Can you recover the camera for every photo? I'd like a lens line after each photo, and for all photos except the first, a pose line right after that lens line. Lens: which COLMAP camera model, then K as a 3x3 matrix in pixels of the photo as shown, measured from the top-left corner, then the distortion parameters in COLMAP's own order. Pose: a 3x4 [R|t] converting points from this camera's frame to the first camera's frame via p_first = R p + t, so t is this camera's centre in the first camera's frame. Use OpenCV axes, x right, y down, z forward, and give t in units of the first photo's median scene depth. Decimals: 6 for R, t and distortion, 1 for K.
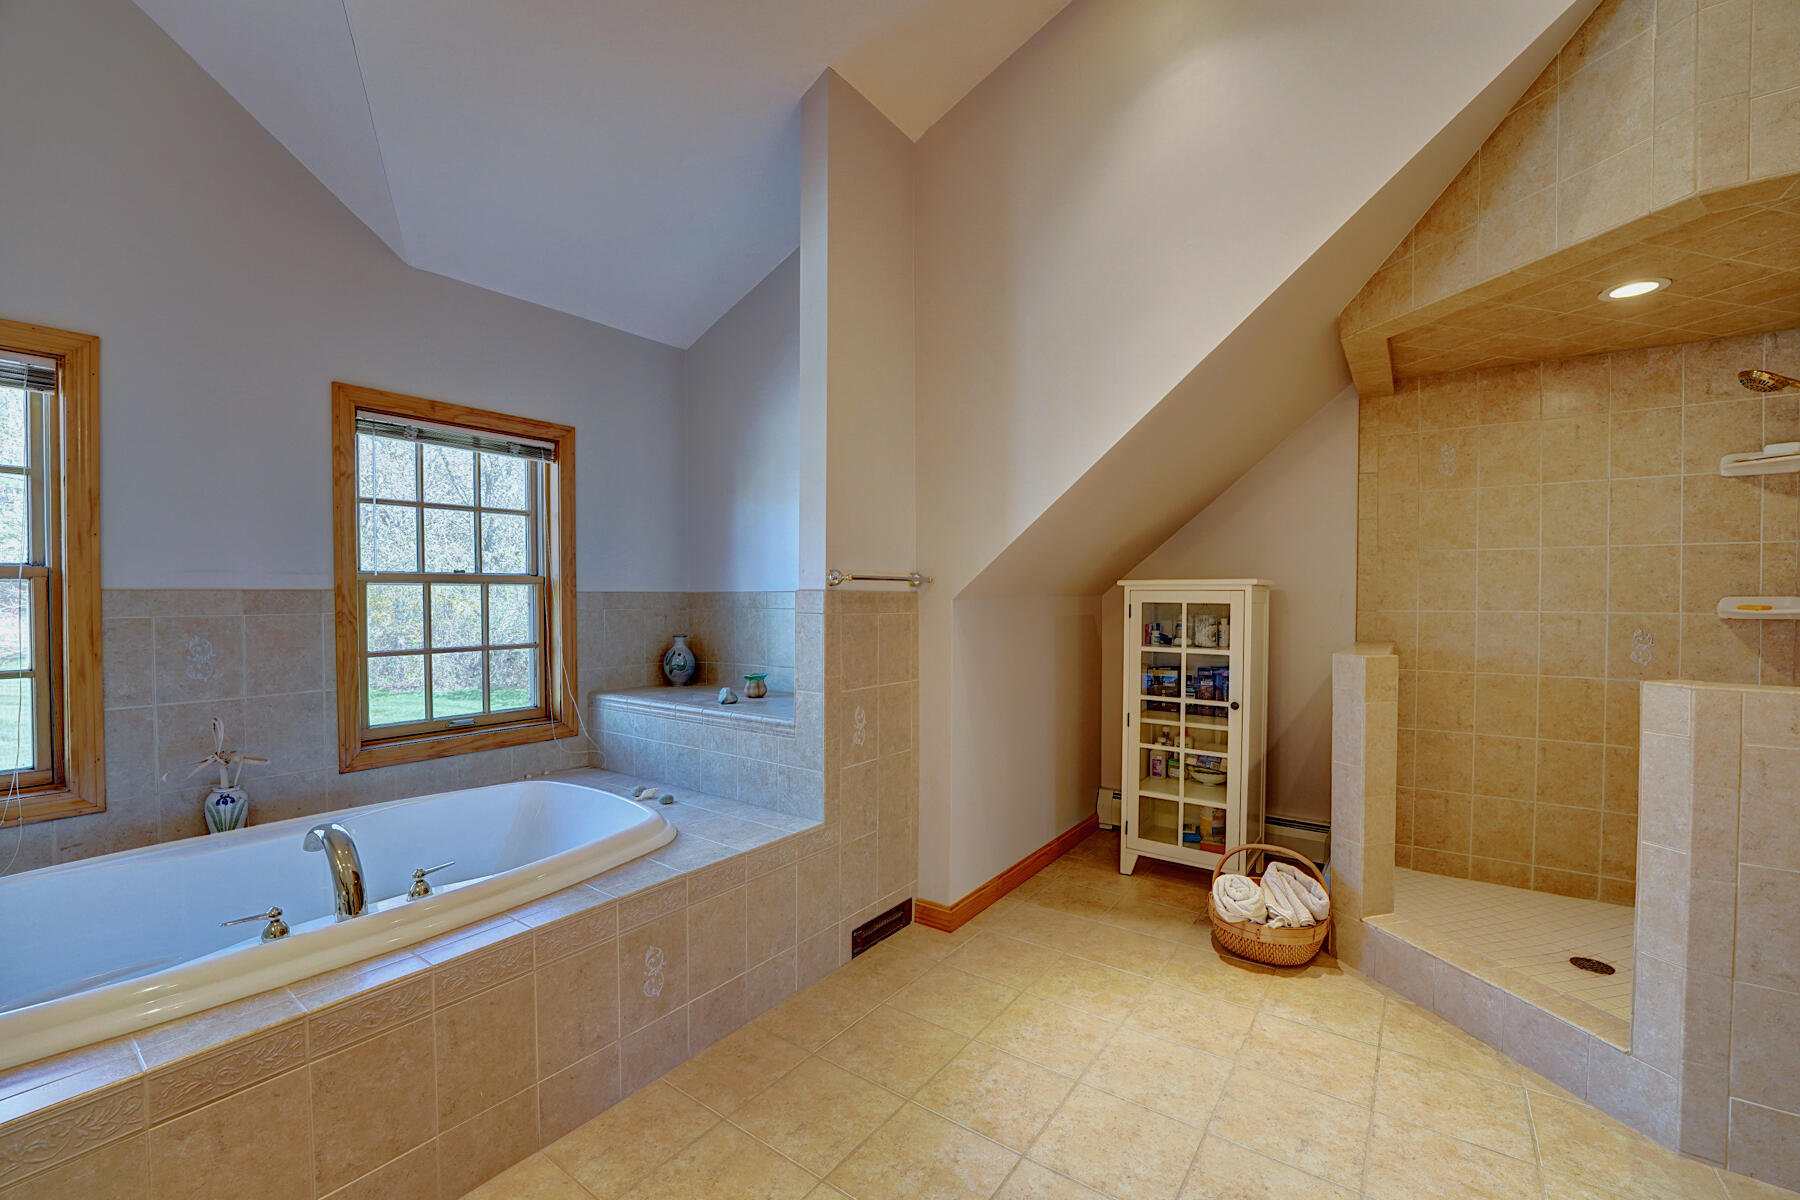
lens RADIAL K [[745.3, 0, 900.0], [0, 745.3, 600.0], [0, 0, 1]] dist [-0.020624, 0.000412]
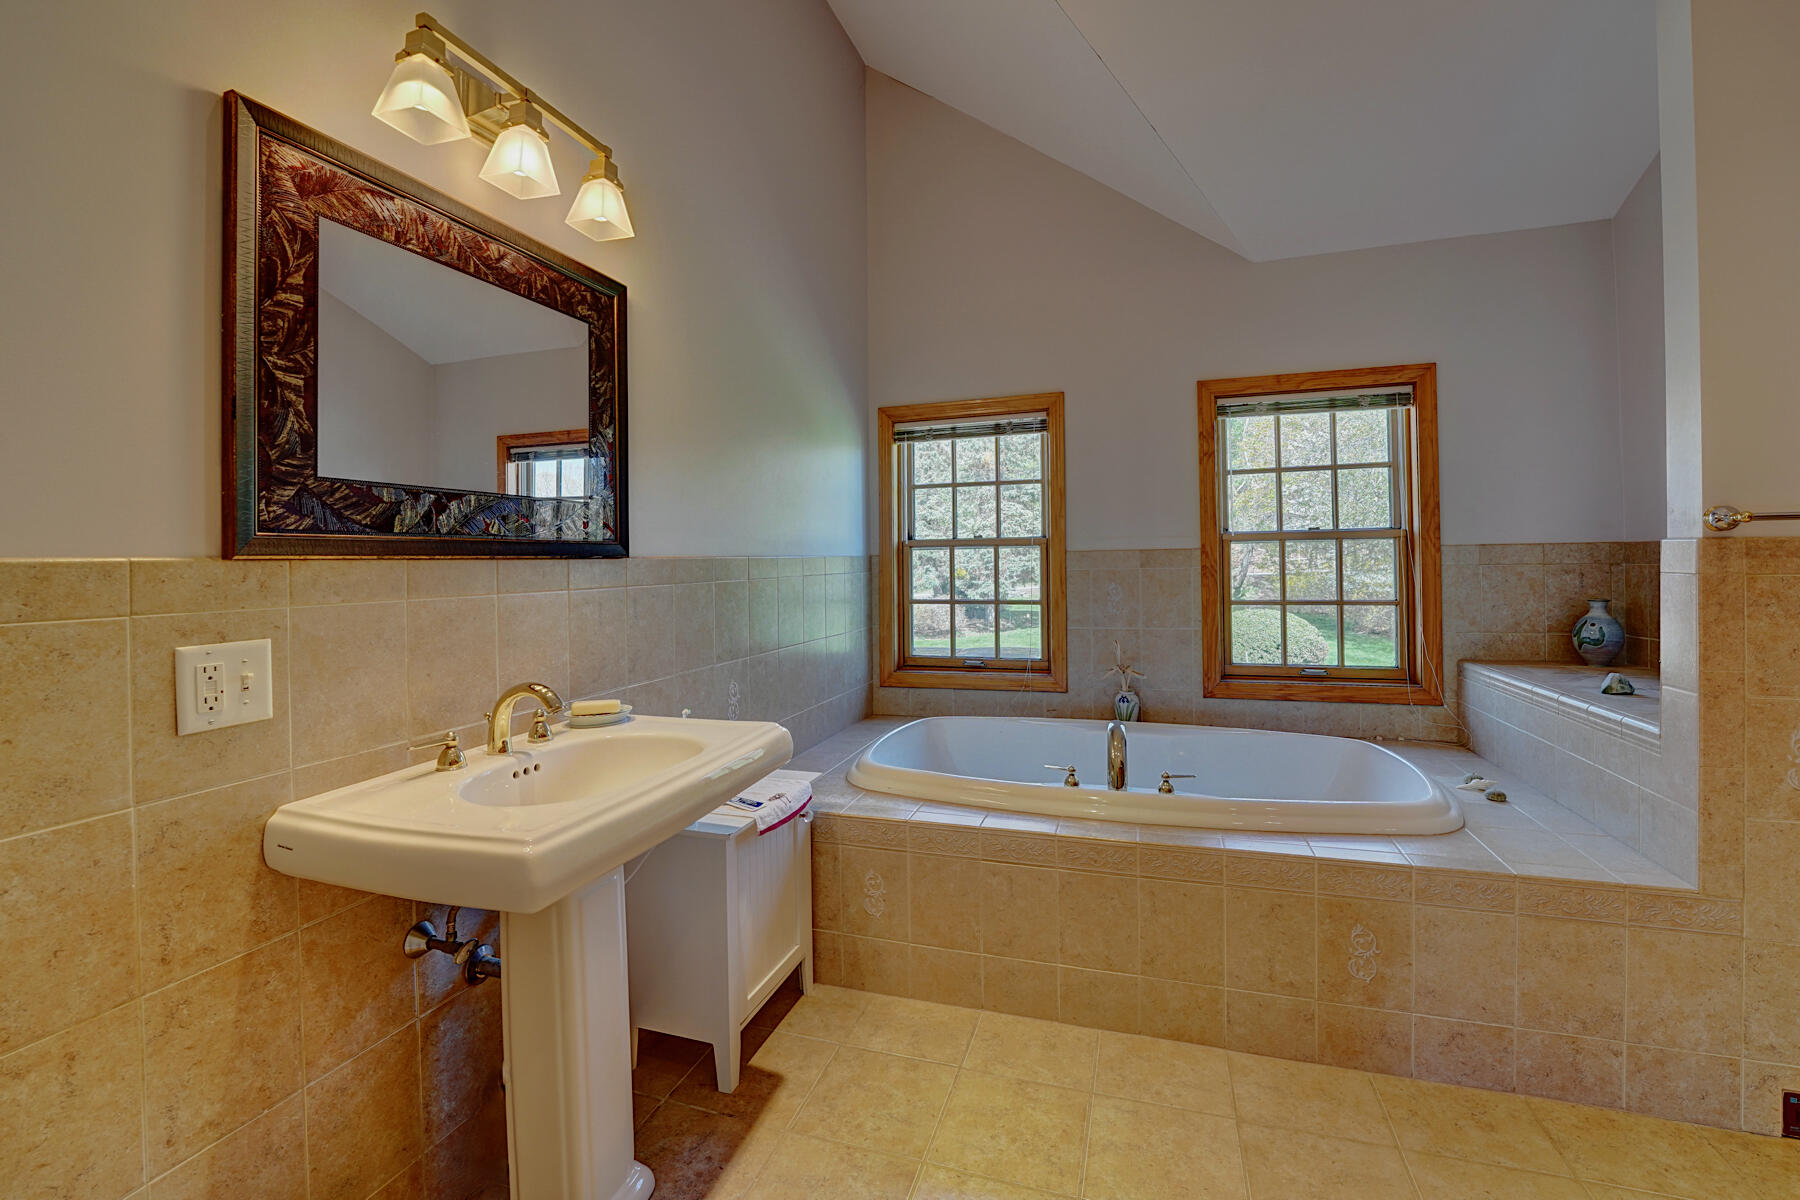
lens RADIAL K [[781.0, 0, 899.4], [0, 781.0, 552.7], [0, 0, 1]] dist [-0.001325, -0.000007]
pose [[0.309188, -0.010878, -0.950939, 0.314134], [0.010374, 0.999914, -0.008066, -0.001490], [0.950944, -0.007371, 0.309274, 0.103958]]
